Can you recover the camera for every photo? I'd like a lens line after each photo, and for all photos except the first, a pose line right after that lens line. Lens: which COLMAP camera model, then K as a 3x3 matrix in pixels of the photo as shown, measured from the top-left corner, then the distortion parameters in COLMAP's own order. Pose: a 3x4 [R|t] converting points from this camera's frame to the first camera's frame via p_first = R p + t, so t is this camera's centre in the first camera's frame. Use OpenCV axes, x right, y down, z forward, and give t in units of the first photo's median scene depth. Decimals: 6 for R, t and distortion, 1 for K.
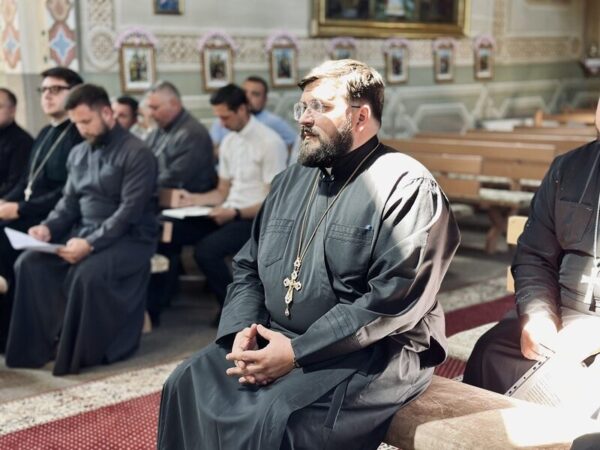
lens RADIAL K [[963.9, 0, 300.6], [0, 963.9, 226.9], [0, 0, 1]] dist [0.125678, 0.000000]
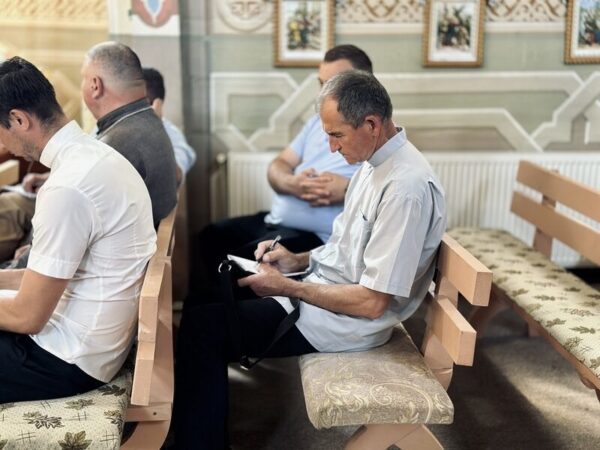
lens RADIAL K [[963.9, 0, 299.8], [0, 963.9, 225.0], [0, 0, 1]] dist [0.125678, 0.000000]
pose [[0.778209, 0.134862, -0.613354, 0.246717], [-0.113278, 0.990794, 0.074129, -0.076408], [0.617705, 0.011792, 0.786322, 0.457879]]
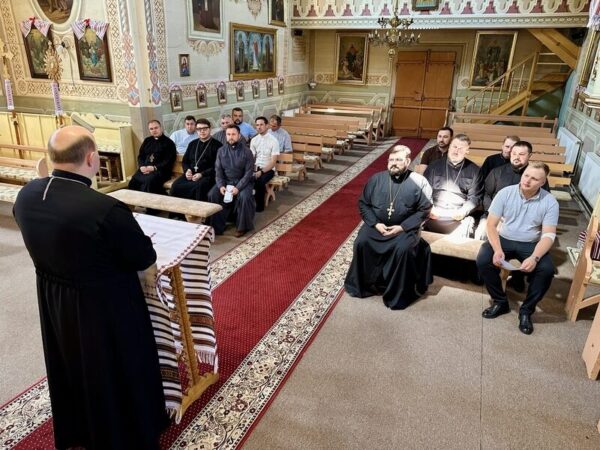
lens RADIAL K [[425.2, 0, 298.6], [0, 425.2, 222.4], [0, 0, 1]] dist [-0.008258, -0.001363]
pose [[0.921936, -0.111040, 0.371084, -0.297851], [0.032936, 0.977032, 0.210532, -0.078087], [-0.385938, -0.181875, 0.904419, -0.098977]]
